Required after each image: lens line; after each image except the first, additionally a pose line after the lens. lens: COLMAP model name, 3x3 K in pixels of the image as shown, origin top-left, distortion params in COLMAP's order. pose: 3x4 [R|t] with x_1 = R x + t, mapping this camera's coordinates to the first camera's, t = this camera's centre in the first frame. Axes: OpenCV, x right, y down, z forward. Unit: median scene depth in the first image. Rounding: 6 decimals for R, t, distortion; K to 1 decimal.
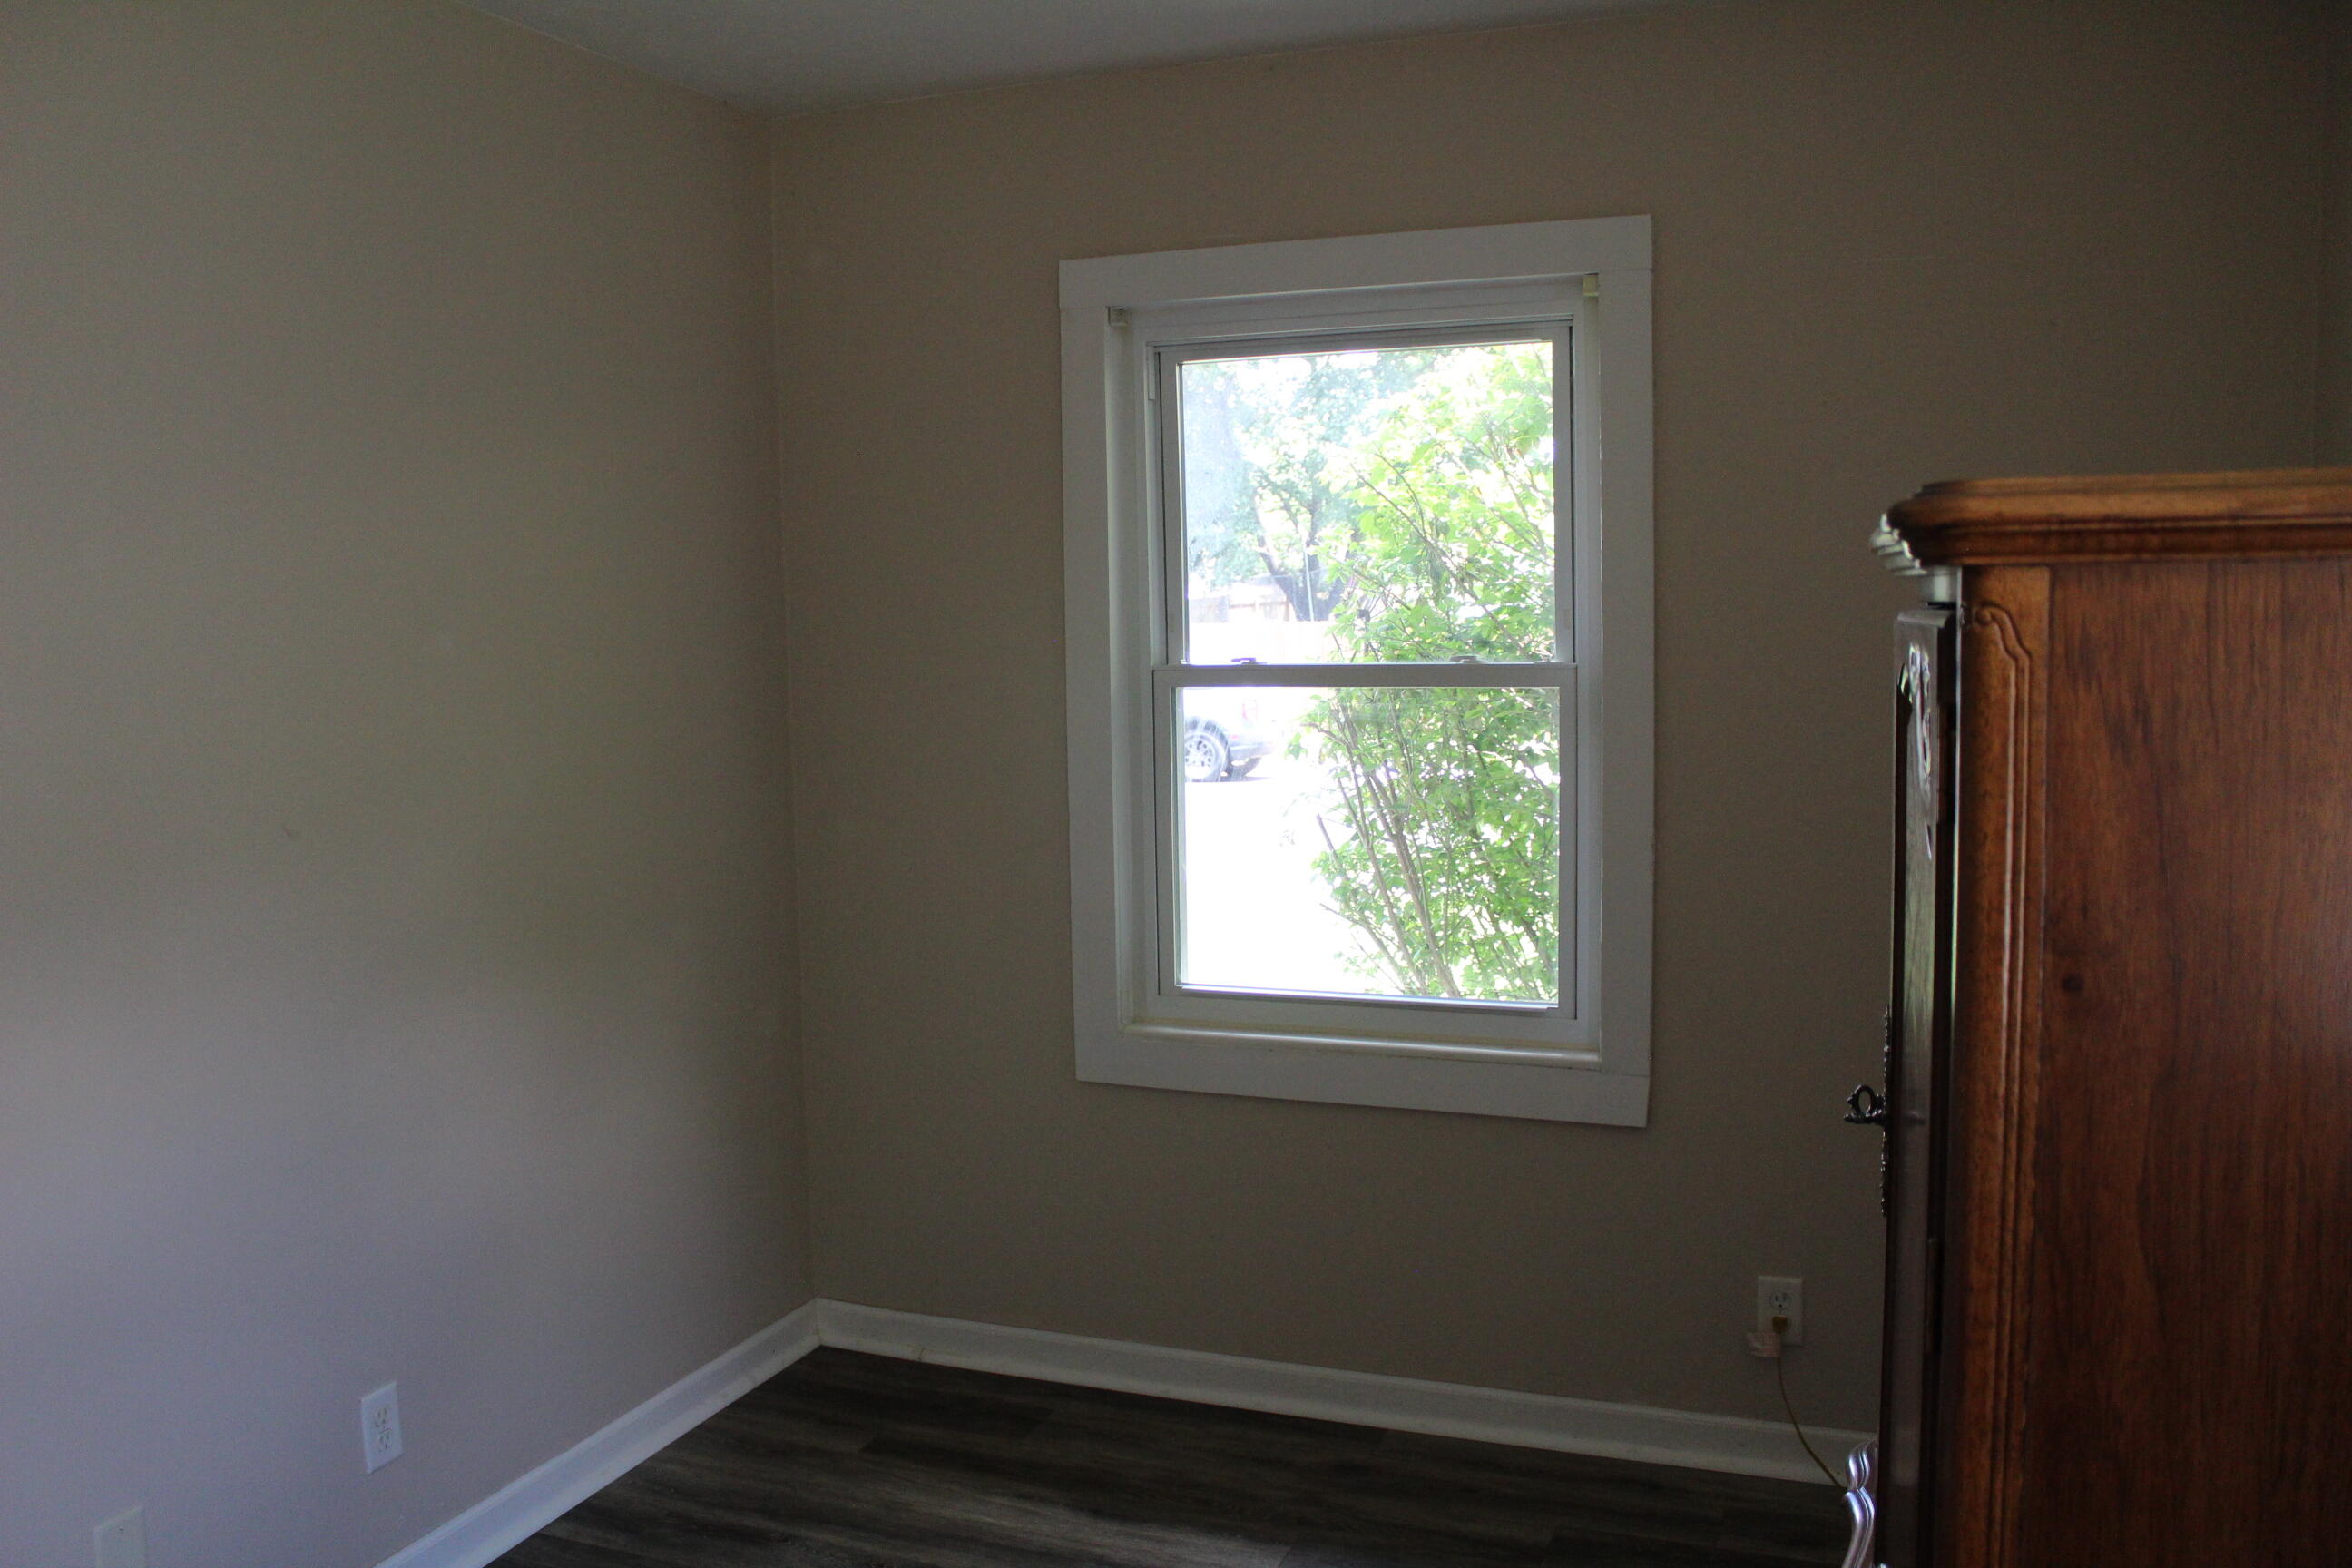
lens RADIAL K [[1979.4, 0, 1167.4], [0, 1979.4, 789.1], [0, 0, 1]] dist [-0.156585, 0.138546]
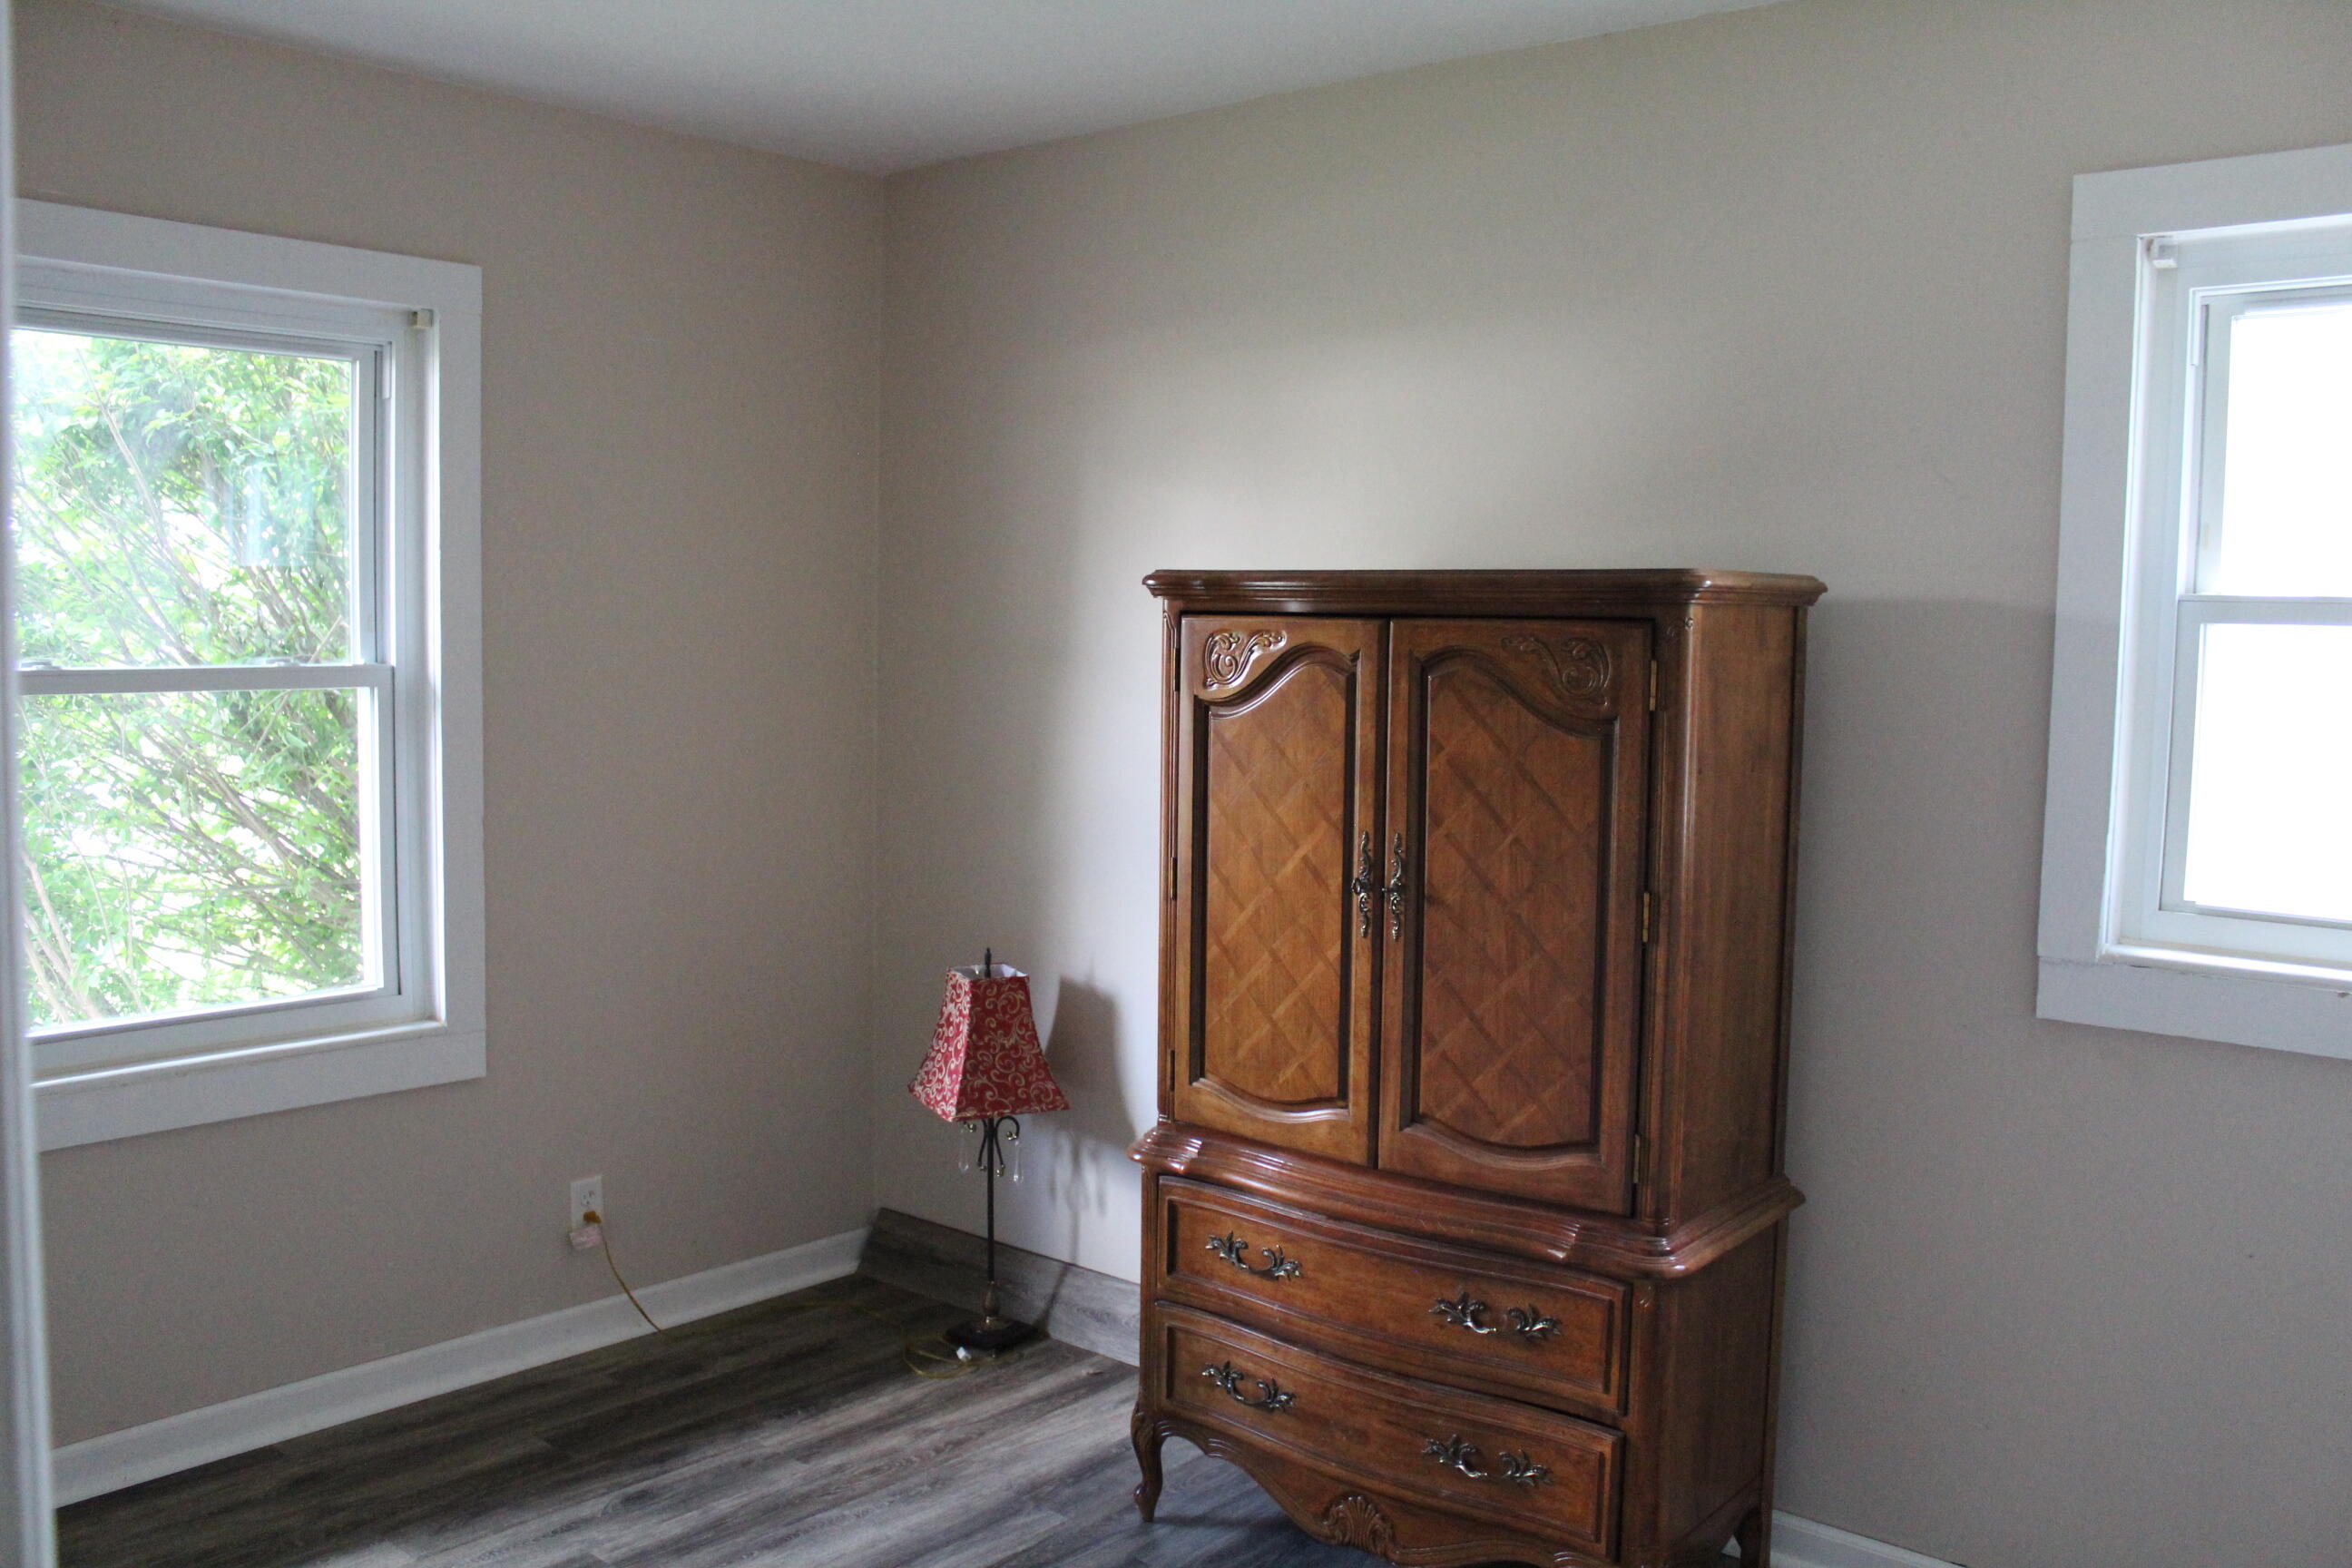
lens RADIAL K [[1979.4, 0, 1167.4], [0, 1979.4, 789.1], [0, 0, 1]] dist [-0.156585, 0.138546]
pose [[0.336235, -0.065630, 0.939489, -0.664592], [0.062416, 0.996929, 0.047305, -0.021000], [-0.939708, 0.042733, 0.339299, 0.246805]]
